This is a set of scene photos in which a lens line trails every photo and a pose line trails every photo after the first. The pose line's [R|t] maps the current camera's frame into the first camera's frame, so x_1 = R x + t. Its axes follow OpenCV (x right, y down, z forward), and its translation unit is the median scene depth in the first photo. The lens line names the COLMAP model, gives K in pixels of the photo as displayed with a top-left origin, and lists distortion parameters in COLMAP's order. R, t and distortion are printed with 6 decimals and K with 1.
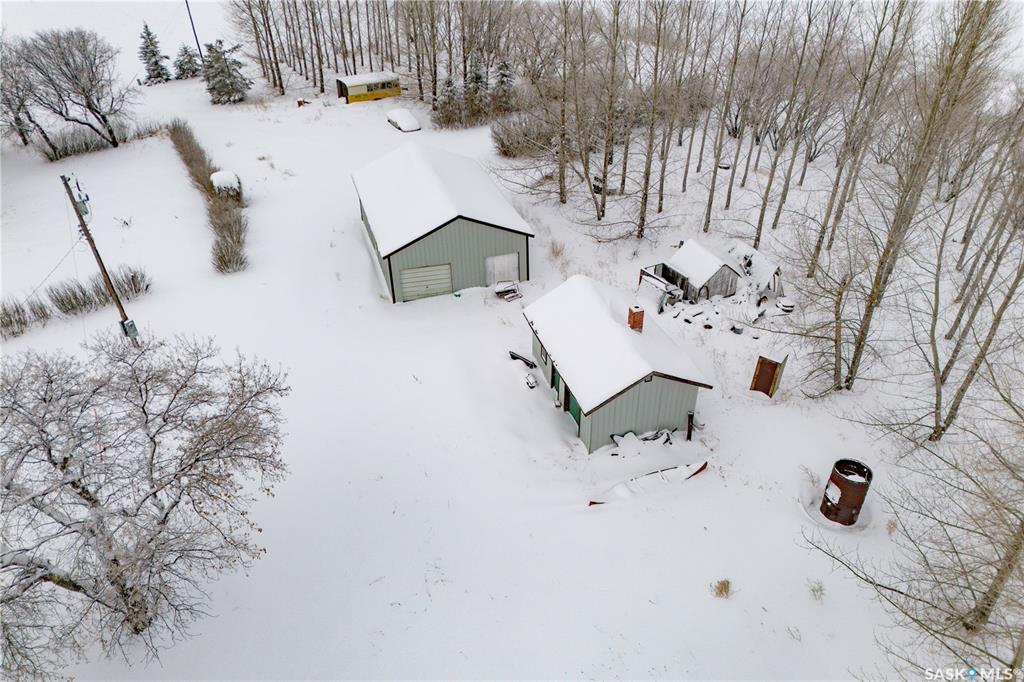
lens RADIAL K [[678.5, 0, 512.0], [0, 678.5, 341.0], [0, 0, 1]] dist [0.097674, -0.000946]
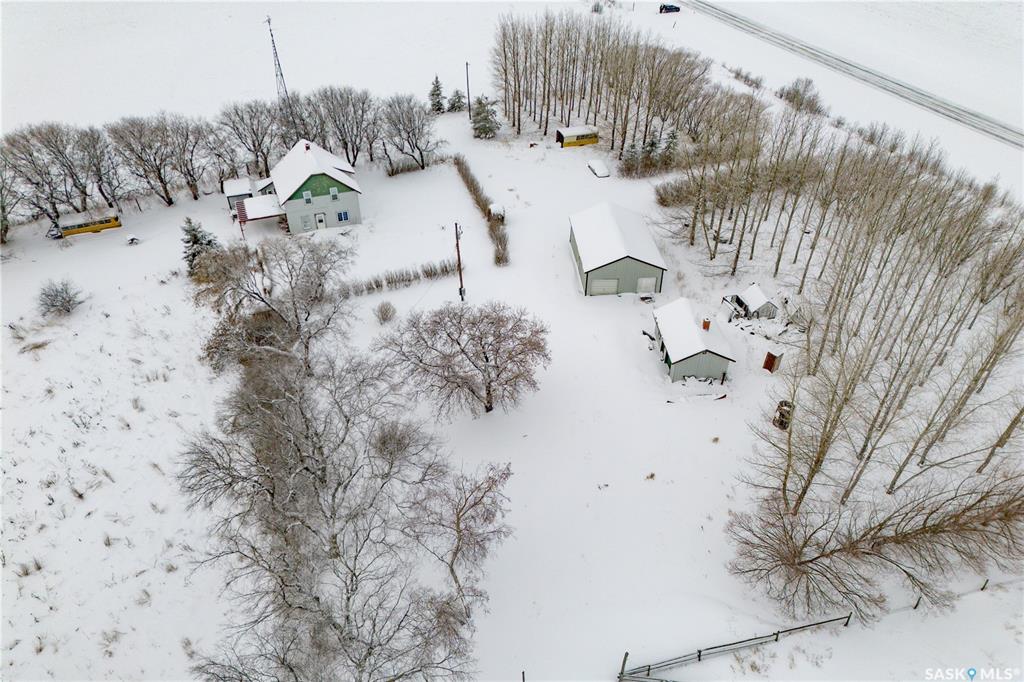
lens RADIAL K [[678.5, 0, 512.0], [0, 678.5, 341.0], [0, 0, 1]] dist [0.097674, -0.000946]
pose [[0.968724, 0.156494, -0.192569, 0.011274], [-0.146571, 0.987073, 0.064831, -0.021441], [0.200225, -0.034578, 0.979140, -0.814784]]
